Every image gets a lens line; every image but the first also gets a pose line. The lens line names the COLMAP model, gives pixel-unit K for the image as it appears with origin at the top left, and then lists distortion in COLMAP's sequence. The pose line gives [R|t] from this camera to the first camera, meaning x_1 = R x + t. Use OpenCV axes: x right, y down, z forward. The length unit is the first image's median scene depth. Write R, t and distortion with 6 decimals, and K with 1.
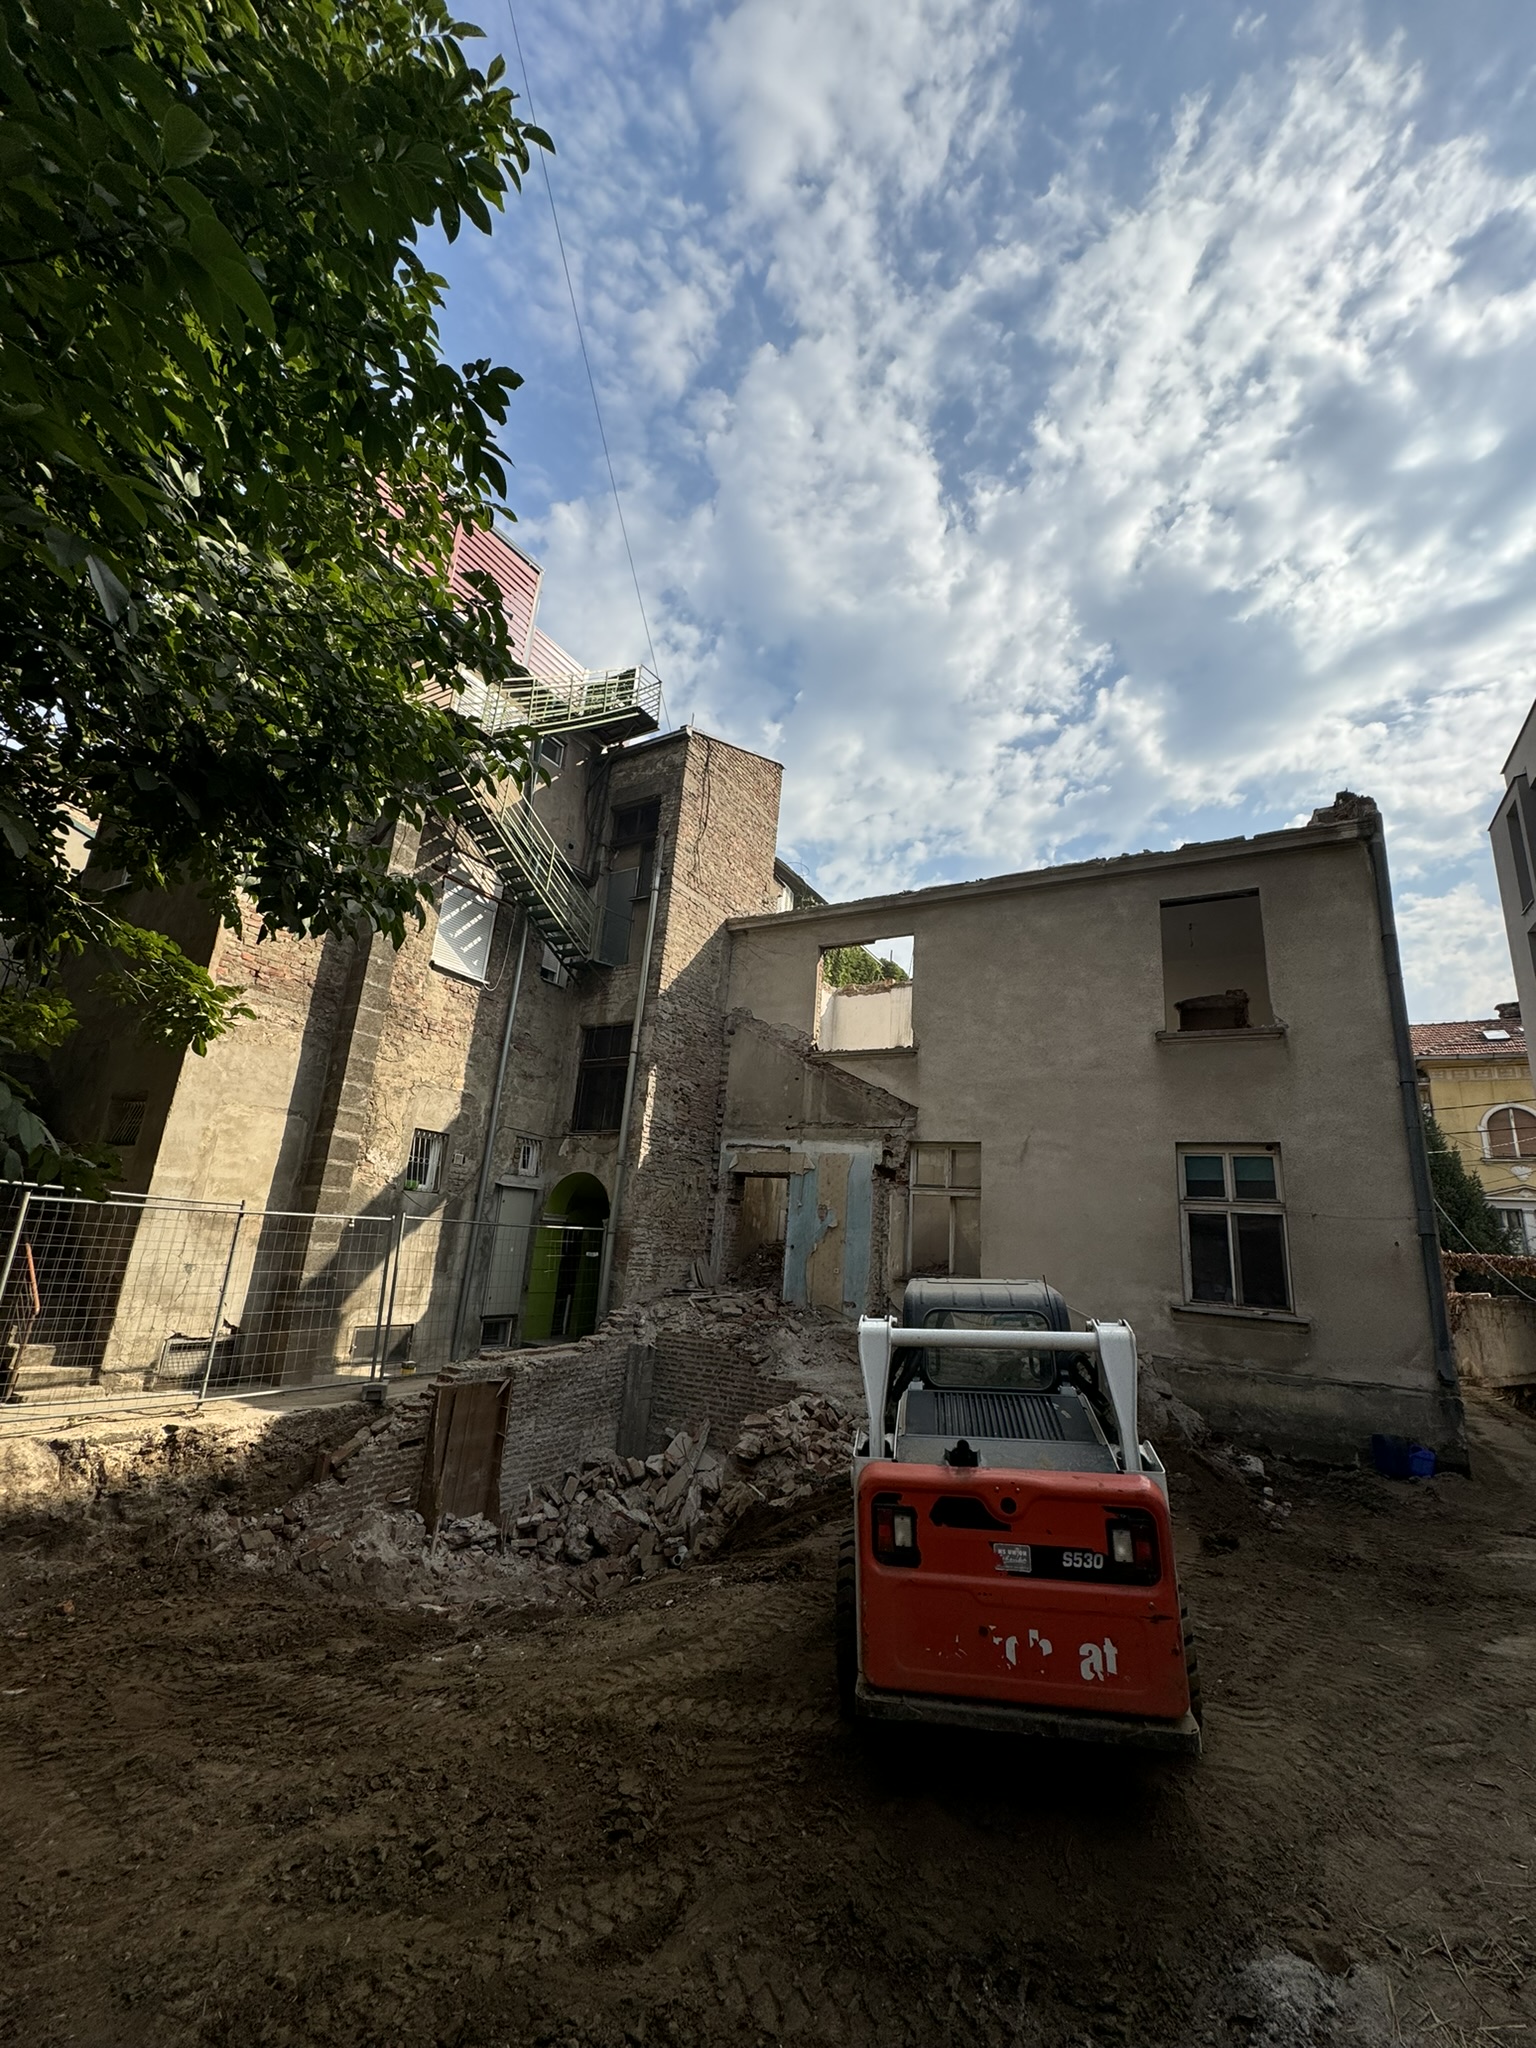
lens RADIAL K [[811.2, 0, 771.3], [0, 811.2, 1020.9], [0, 0, 1]] dist [-0.005247, 0.001117]
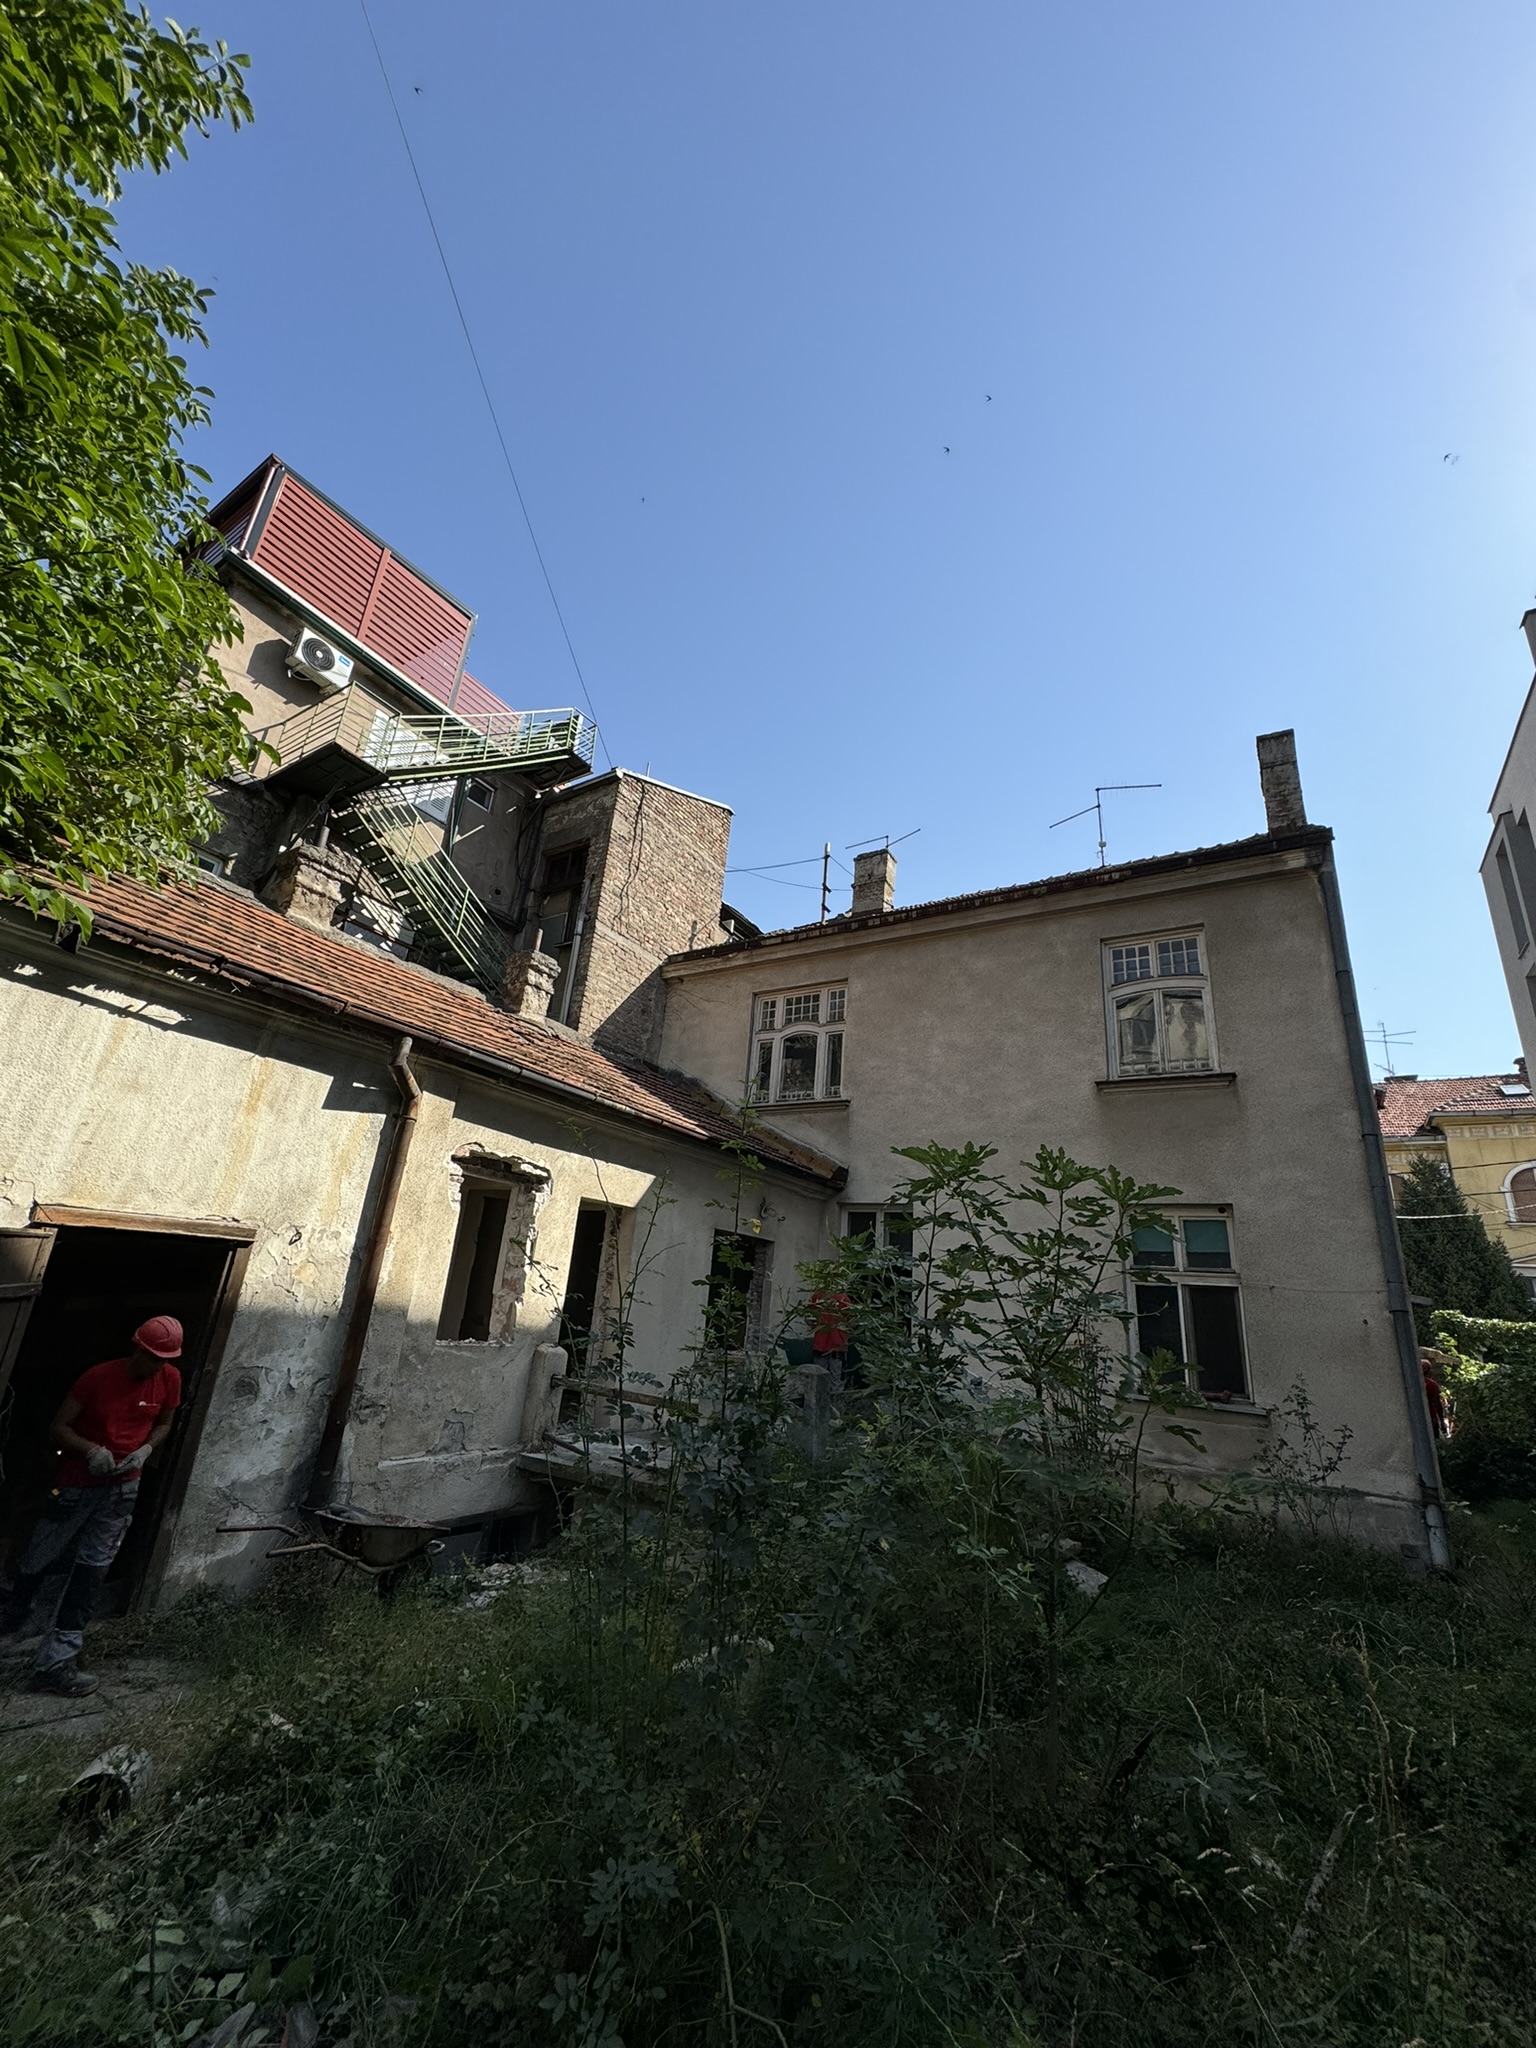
lens RADIAL K [[811.2, 0, 775.0], [0, 811.2, 1021.0], [0, 0, 1]] dist [-0.005247, 0.001117]
pose [[0.999766, -0.004824, -0.021104, 0.111041], [0.003235, 0.997203, -0.074667, 0.011288], [0.021405, 0.074581, 0.996985, 0.066856]]
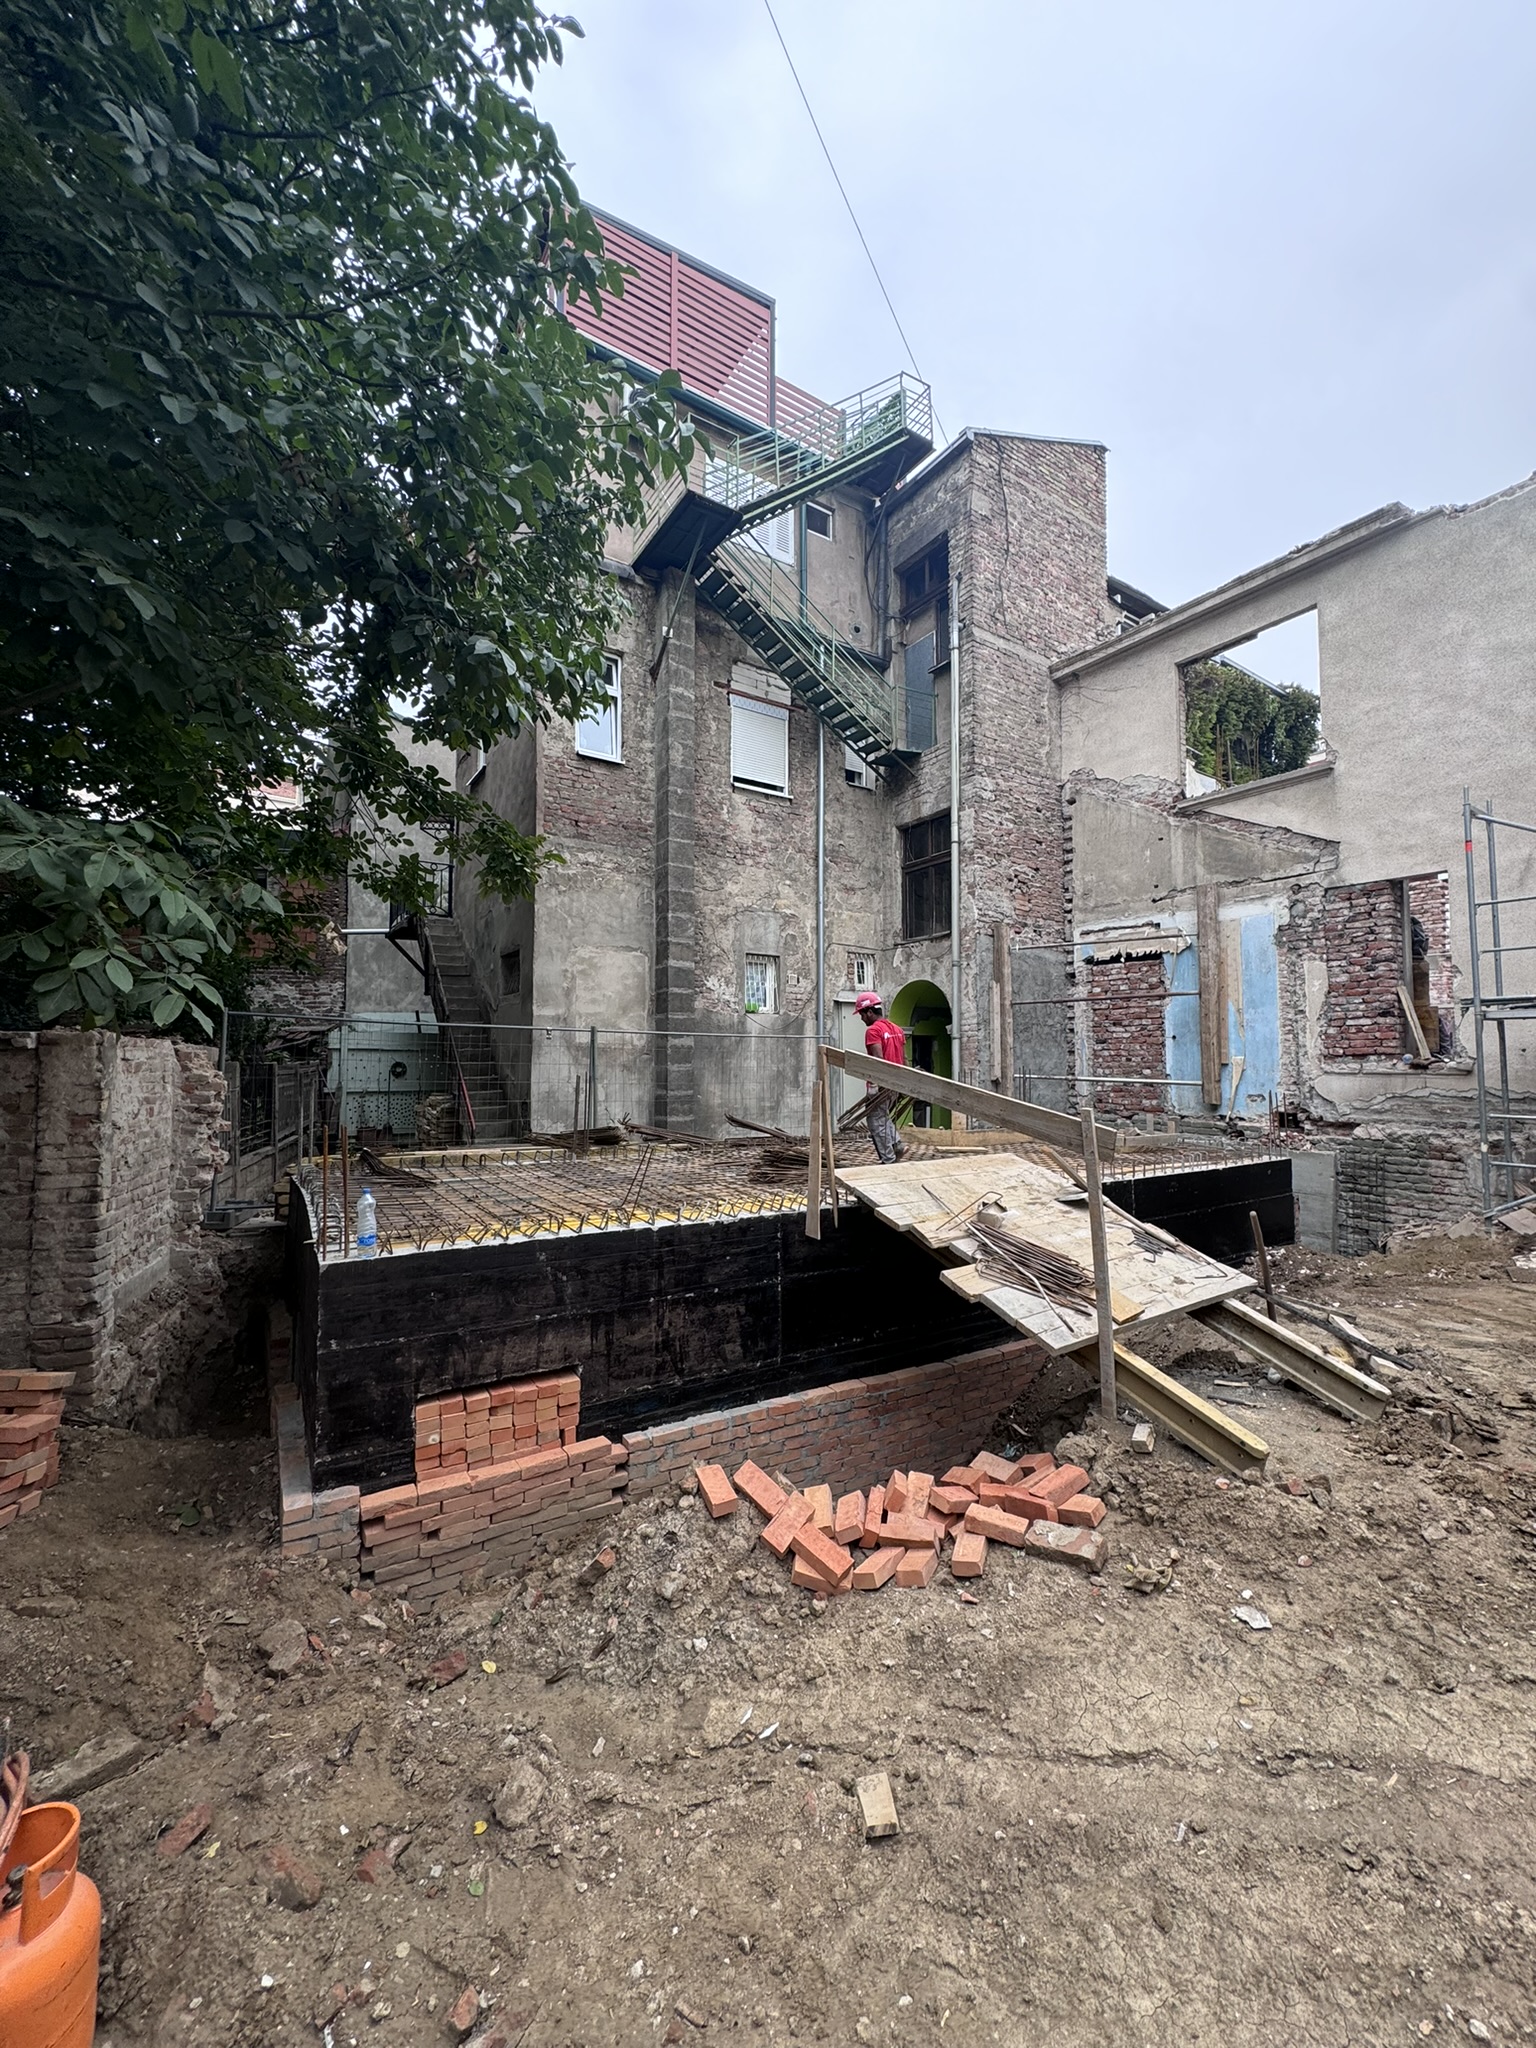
lens RADIAL K [[811.2, 0, 775.7], [0, 811.2, 1022.4], [0, 0, 1]] dist [-0.005247, 0.001117]
pose [[0.894102, -0.095103, -0.437650, 0.024889], [0.180058, 0.971073, 0.156833, 0.054514], [0.410074, -0.219027, 0.885362, 0.083789]]
